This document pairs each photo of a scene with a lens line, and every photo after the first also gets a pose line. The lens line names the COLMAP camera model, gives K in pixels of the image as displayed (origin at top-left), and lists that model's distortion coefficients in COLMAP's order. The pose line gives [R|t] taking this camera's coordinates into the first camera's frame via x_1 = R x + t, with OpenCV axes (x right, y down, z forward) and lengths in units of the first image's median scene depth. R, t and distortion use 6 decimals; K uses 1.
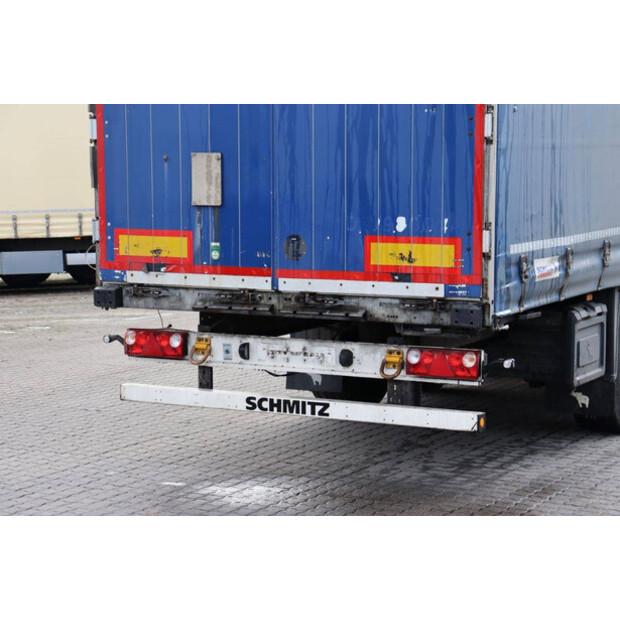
lens RADIAL K [[1477.2, 0, 320.4], [0, 1477.2, 308.7], [0, 0, 1]] dist [0.430174, -0.091483]
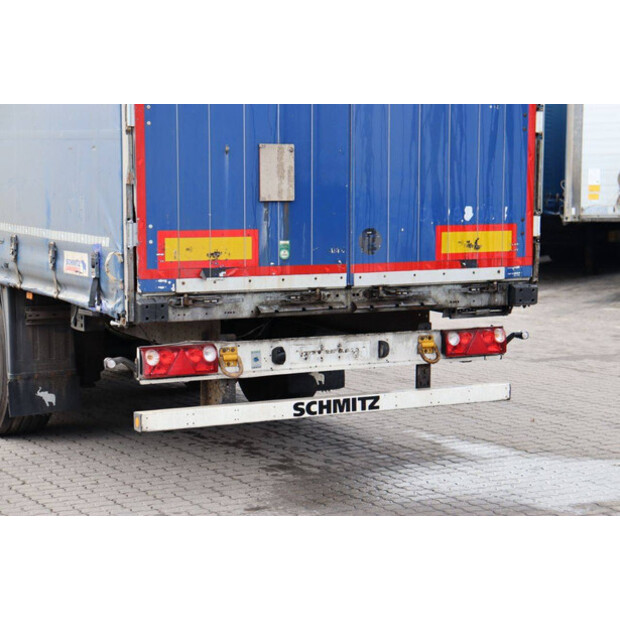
lens RADIAL K [[1477.2, 0, 320.4], [0, 1477.2, 308.7], [0, 0, 1]] dist [0.430174, -0.091483]
pose [[0.560864, -0.078994, 0.824131, -0.832913], [0.078190, 0.996042, 0.042260, -0.039933], [-0.824207, 0.040736, 0.564821, 0.462965]]
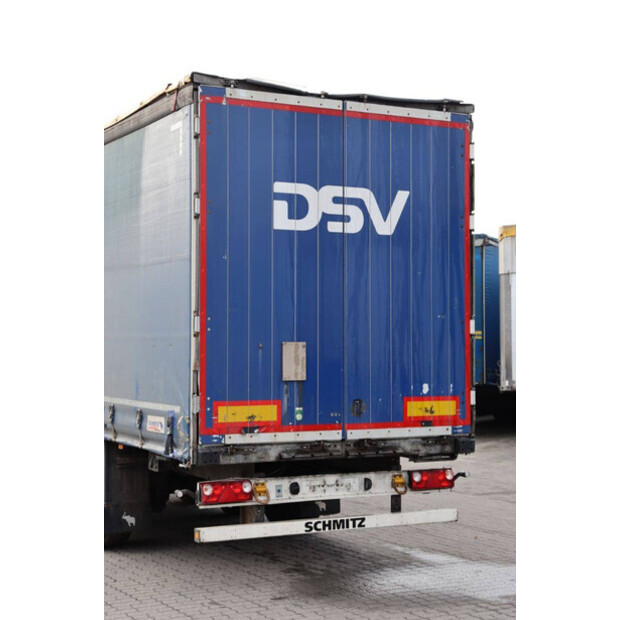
lens RADIAL K [[1152.3, 0, 310.2], [0, 1152.3, 309.0], [0, 0, 1]] dist [0.223157, 0.050854]
pose [[0.566543, 0.024325, 0.823673, -0.942631], [0.078758, 0.993390, -0.083509, -0.045673], [-0.820260, 0.112182, 0.560882, 0.393975]]
